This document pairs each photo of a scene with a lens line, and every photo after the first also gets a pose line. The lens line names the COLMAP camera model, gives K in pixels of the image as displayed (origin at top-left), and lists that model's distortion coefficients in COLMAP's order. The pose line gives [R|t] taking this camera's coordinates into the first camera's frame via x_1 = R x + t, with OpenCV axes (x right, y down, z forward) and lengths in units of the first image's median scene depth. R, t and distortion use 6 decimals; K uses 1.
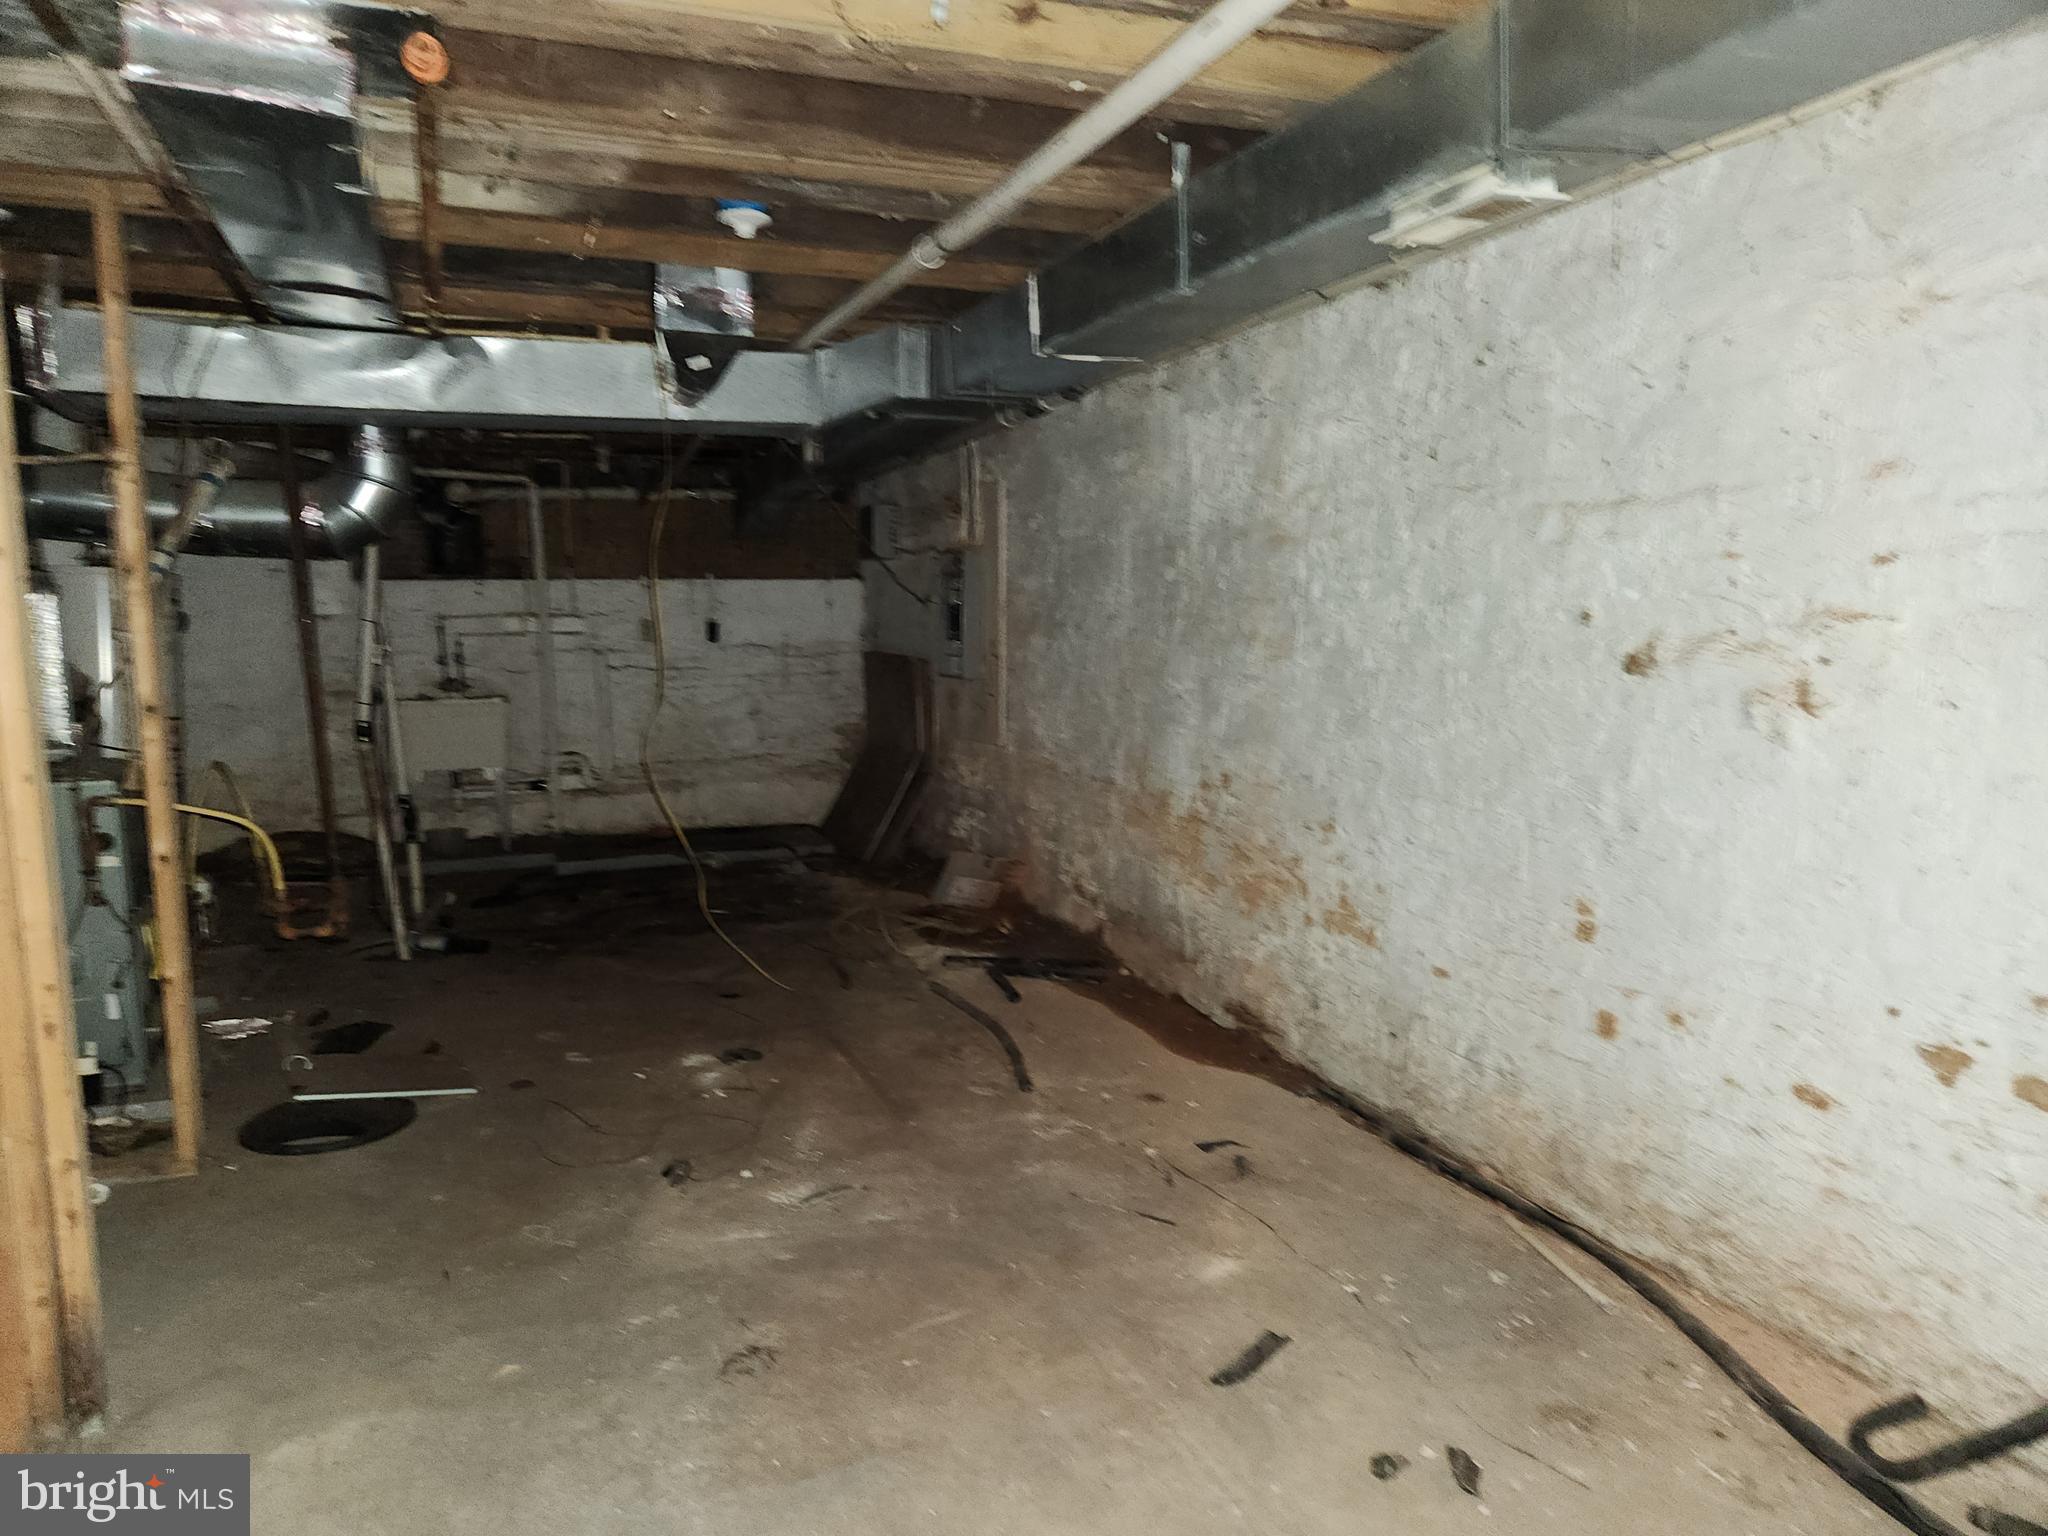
lens RADIAL K [[1344.5, 0, 1013.5], [0, 1344.5, 739.8], [0, 0, 1]] dist [0.075092, -0.075133]
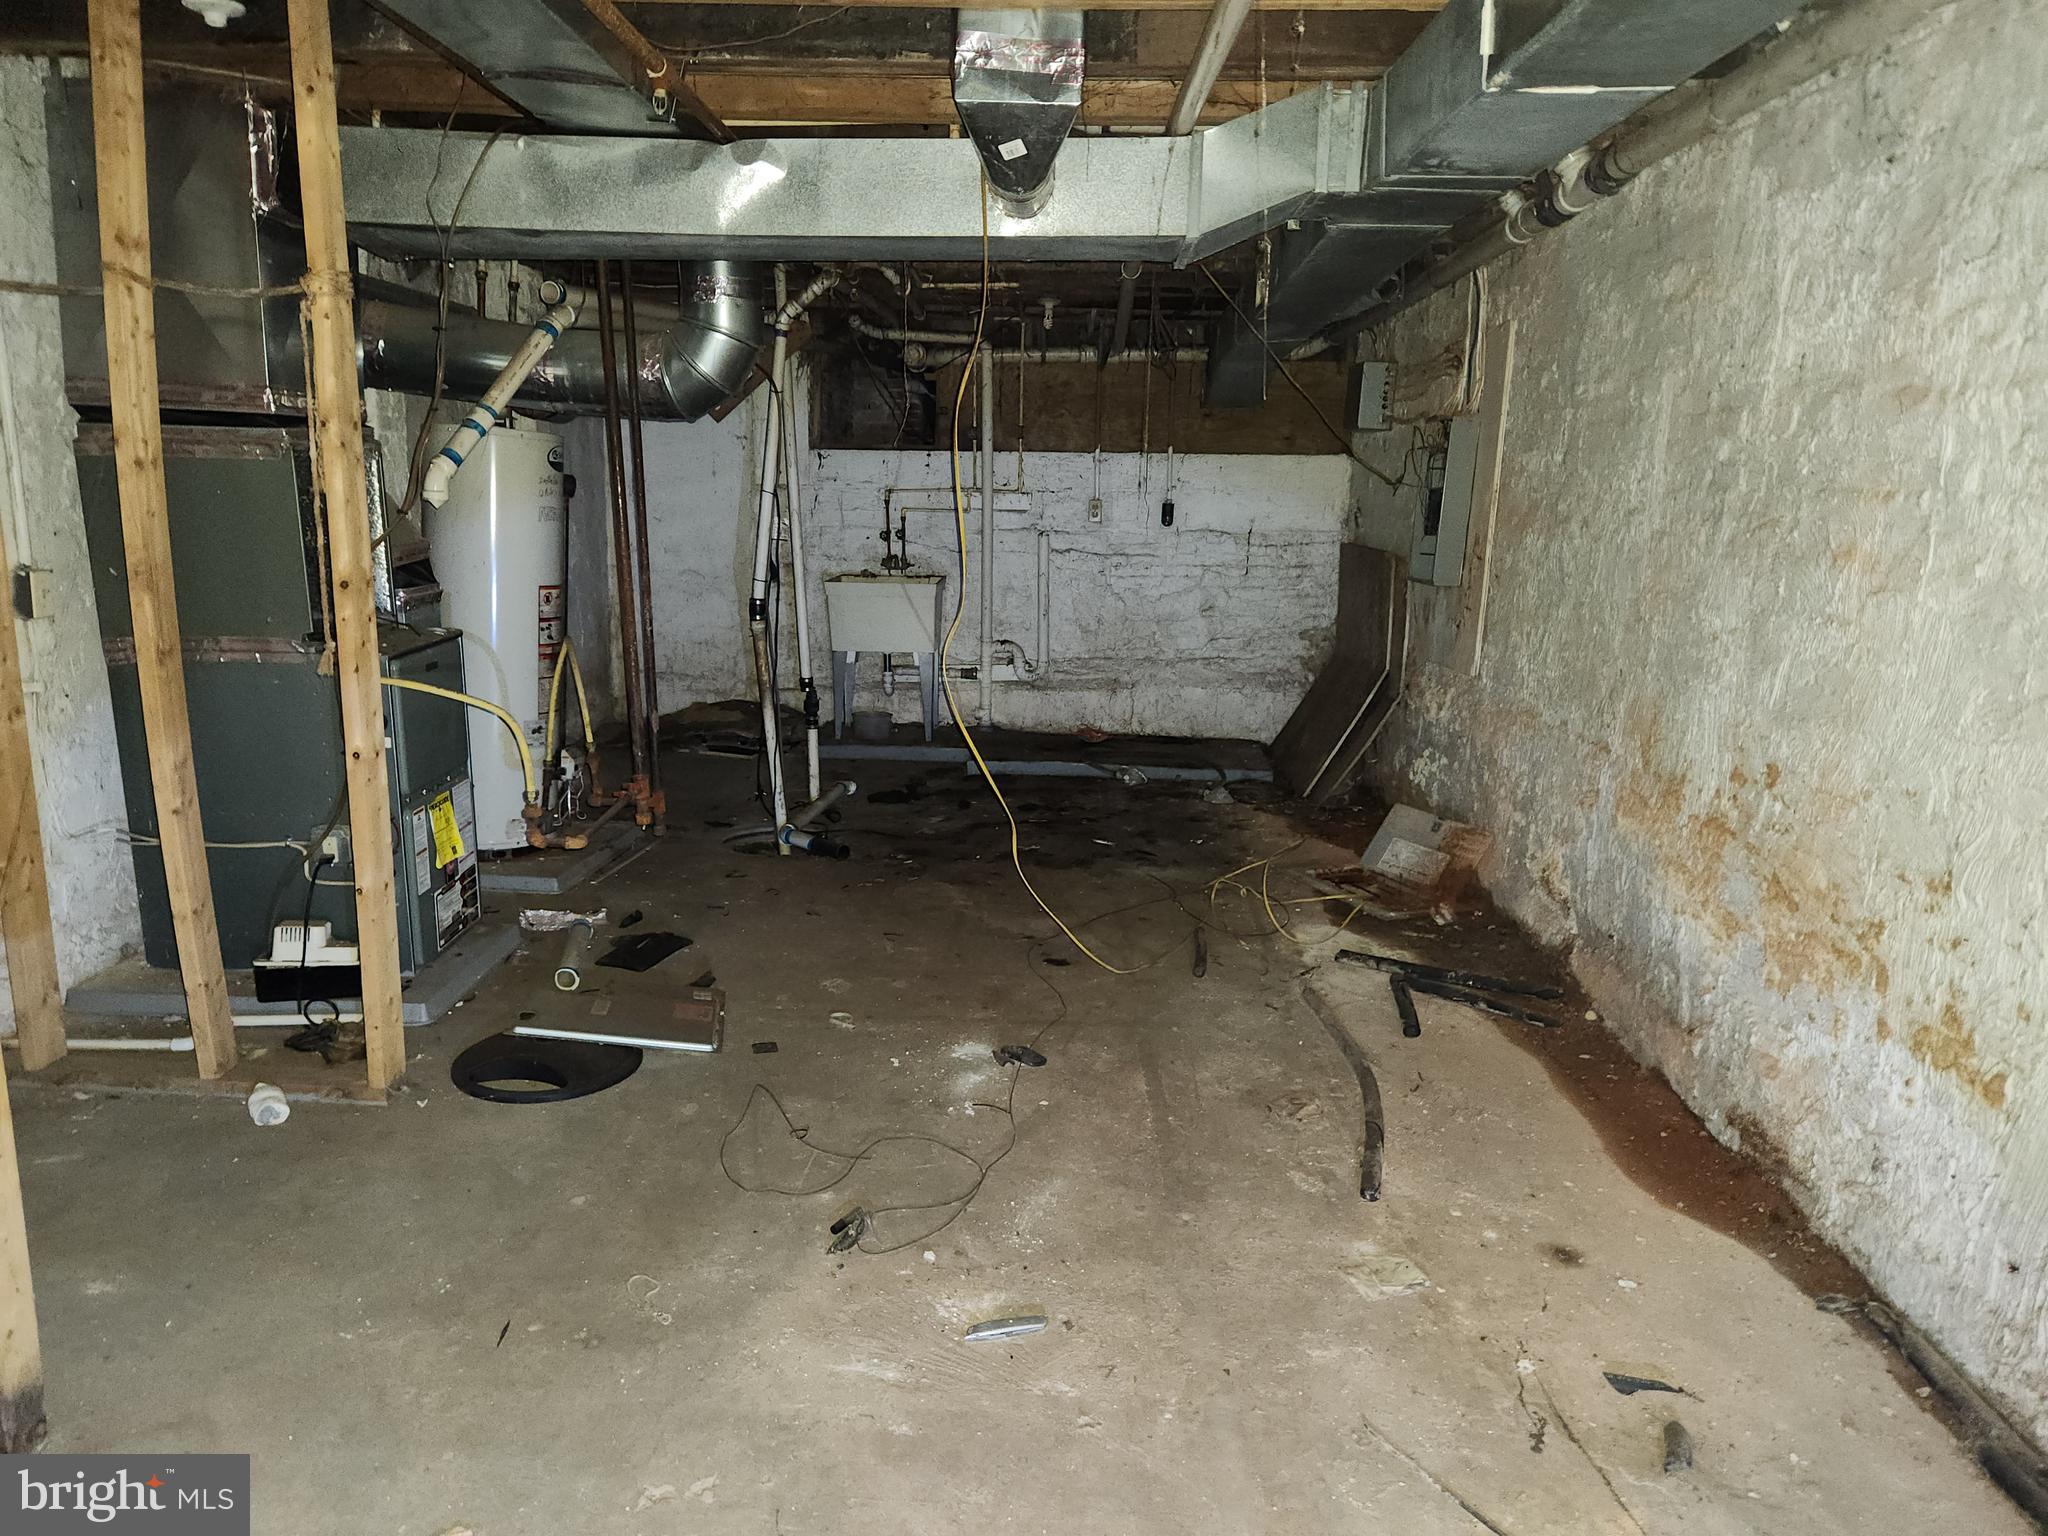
lens RADIAL K [[1344.5, 0, 1013.5], [0, 1344.5, 739.8], [0, 0, 1]] dist [0.075092, -0.075133]
pose [[0.915193, 0.099964, -0.390421, 0.074235], [-0.065403, 0.992747, 0.100873, -0.027097], [0.397673, -0.066783, 0.915094, 0.243604]]
